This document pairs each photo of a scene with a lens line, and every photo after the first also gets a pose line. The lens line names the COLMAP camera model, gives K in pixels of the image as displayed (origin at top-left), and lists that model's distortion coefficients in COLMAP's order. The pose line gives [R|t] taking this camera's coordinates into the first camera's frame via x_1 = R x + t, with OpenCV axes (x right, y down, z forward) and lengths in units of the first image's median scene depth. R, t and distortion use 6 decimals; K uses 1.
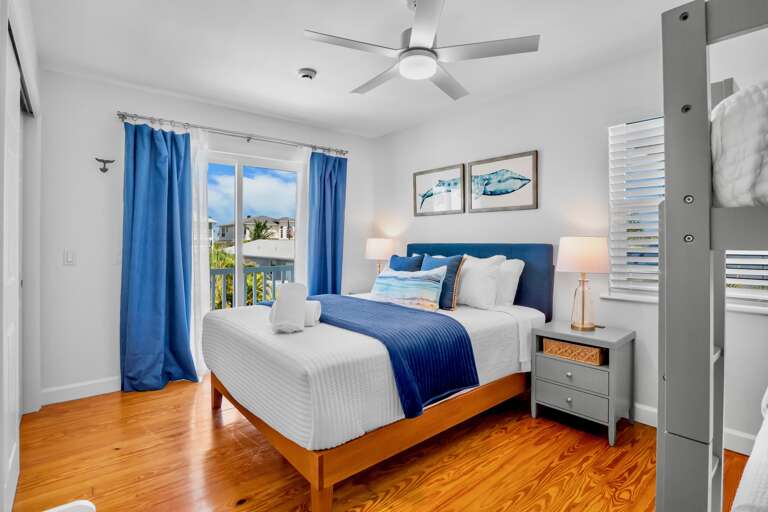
lens RADIAL K [[379.7, 0, 382.6], [0, 379.7, 240.7], [0, 0, 1]] dist [-0.000943, -0.000187]
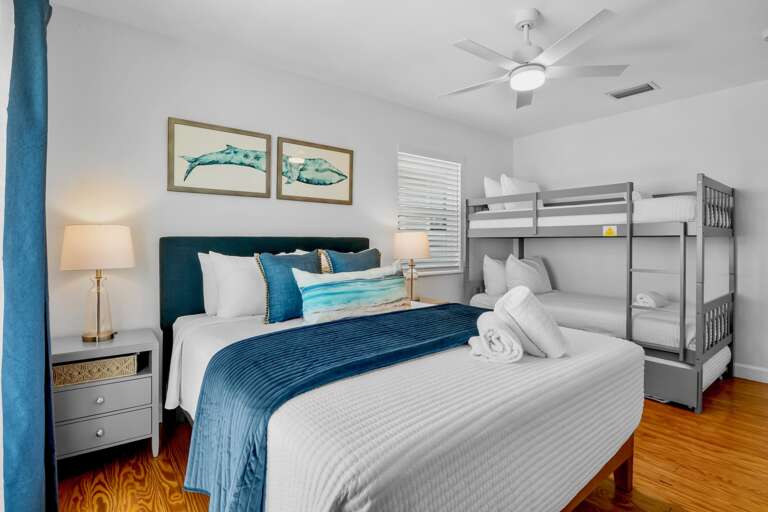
lens RADIAL K [[379.7, 0, 382.6], [0, 379.7, 240.7], [0, 0, 1]] dist [-0.000943, -0.000187]
pose [[0.037574, -0.000671, 0.999294, -0.596160], [-0.003033, 0.999995, 0.000785, 0.014987], [-0.999289, -0.003061, 0.037571, 0.775762]]
